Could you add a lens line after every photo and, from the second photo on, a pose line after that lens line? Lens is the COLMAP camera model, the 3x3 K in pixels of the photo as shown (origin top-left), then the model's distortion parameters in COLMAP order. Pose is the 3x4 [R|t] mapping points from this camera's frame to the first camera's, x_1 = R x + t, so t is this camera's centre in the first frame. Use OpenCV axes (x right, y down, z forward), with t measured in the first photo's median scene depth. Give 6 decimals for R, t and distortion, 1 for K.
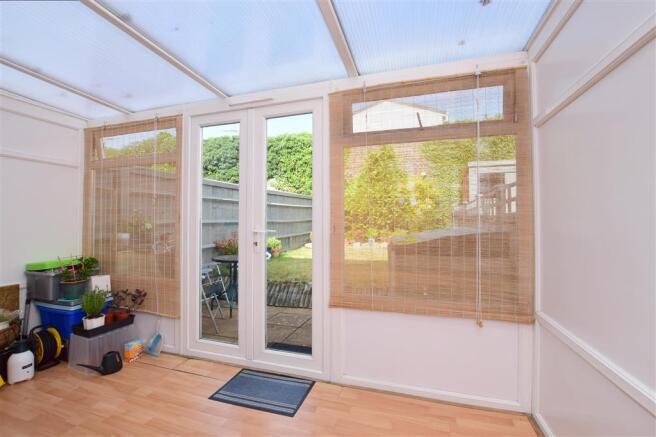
lens RADIAL K [[292.7, 0, 328.9], [0, 292.7, 218.4], [0, 0, 1]] dist [-0.019228, -0.000052]
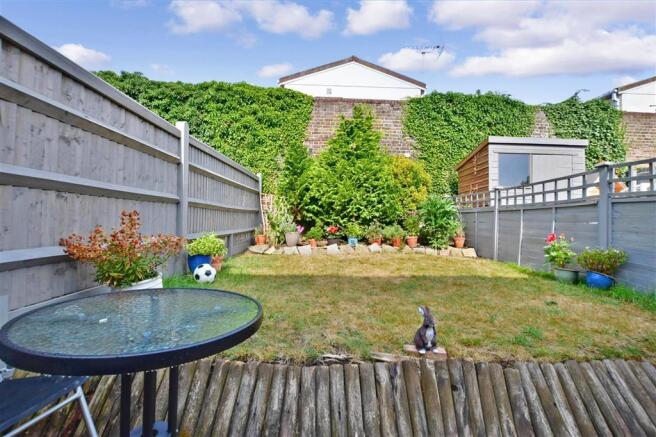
lens RADIAL K [[292.7, 0, 324.9], [0, 292.7, 218.2], [0, 0, 1]] dist [-0.019228, -0.000052]
pose [[0.951193, 0.024191, 0.307646, -0.122213], [-0.020702, 0.999679, -0.014600, 0.031256], [-0.307901, 0.007518, 0.951389, 0.347603]]
